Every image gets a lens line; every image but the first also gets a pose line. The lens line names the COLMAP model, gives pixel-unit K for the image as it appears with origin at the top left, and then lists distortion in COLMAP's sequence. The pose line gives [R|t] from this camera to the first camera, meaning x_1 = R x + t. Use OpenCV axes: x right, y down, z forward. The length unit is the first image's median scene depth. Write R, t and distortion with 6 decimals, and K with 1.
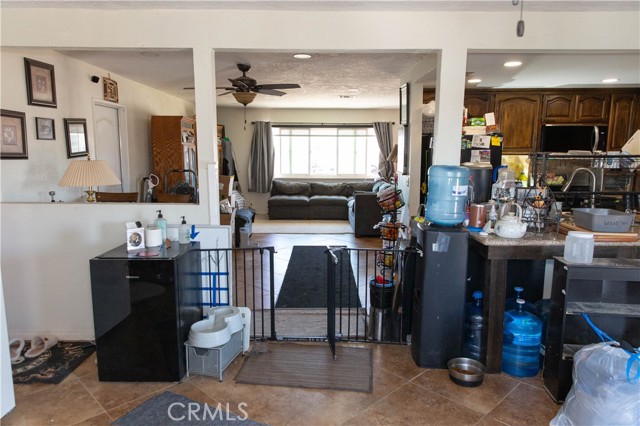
lens RADIAL K [[430.4, 0, 320.0], [0, 430.4, 213.0], [0, 0, 1]] dist [0.003175, -0.000389]
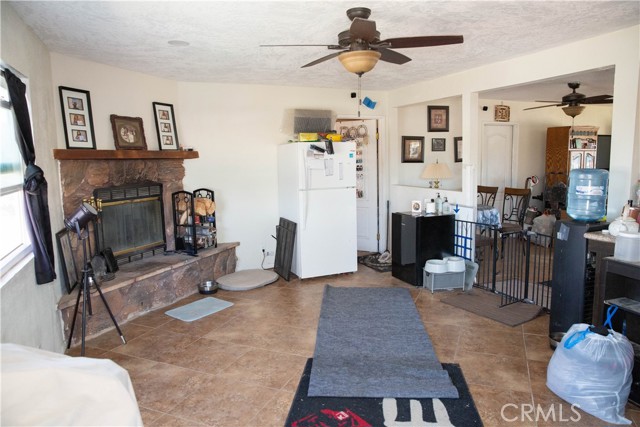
lens RADIAL K [[437.2, 0, 317.0], [0, 437.2, 212.2], [0, 0, 1]] dist [-0.108231, 0.085760]
pose [[0.384901, 0.103679, -0.917116, 0.721777], [-0.113584, 0.991438, 0.064412, 0.009640], [0.915942, 0.079377, 0.393382, -0.071099]]
